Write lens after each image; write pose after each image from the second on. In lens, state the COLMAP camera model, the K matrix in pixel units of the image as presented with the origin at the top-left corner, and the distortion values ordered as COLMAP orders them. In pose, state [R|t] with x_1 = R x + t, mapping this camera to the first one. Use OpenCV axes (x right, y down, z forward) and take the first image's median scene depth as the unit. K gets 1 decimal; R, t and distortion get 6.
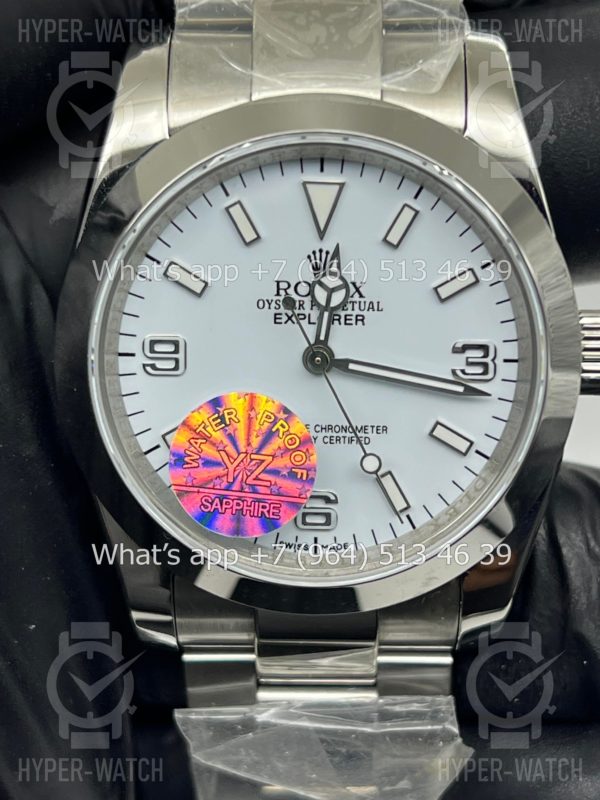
lens RADIAL K [[1864.1, 0, 295.3], [0, 1864.1, 393.2], [0, 0, 1]] dist [0.198624, 0.000000]
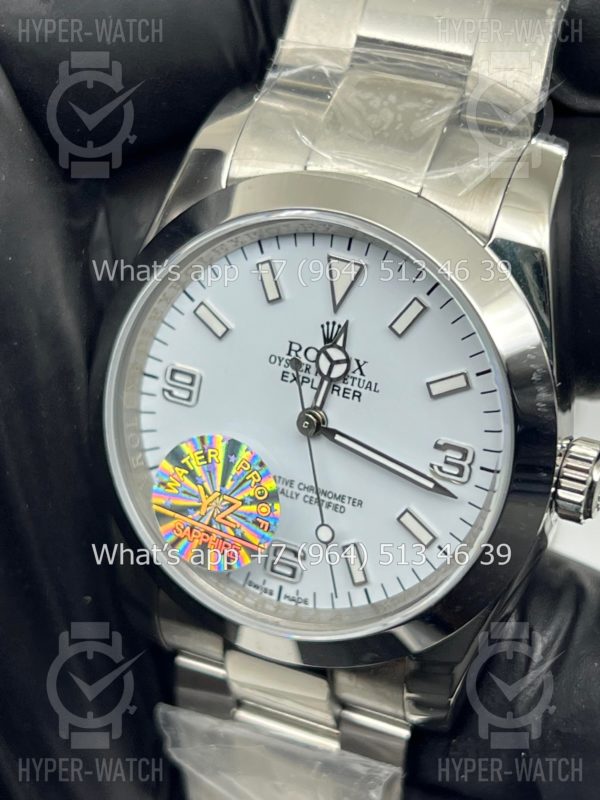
lens RADIAL K [[1864.1, 0, 300.7], [0, 1864.1, 399.6], [0, 0, 1]] dist [0.198624, 0.000000]
pose [[0.922541, 0.235512, -0.305700, 0.324417], [-0.224777, 0.971864, 0.070395, -0.103458], [0.313678, 0.003772, 0.949522, 0.001235]]
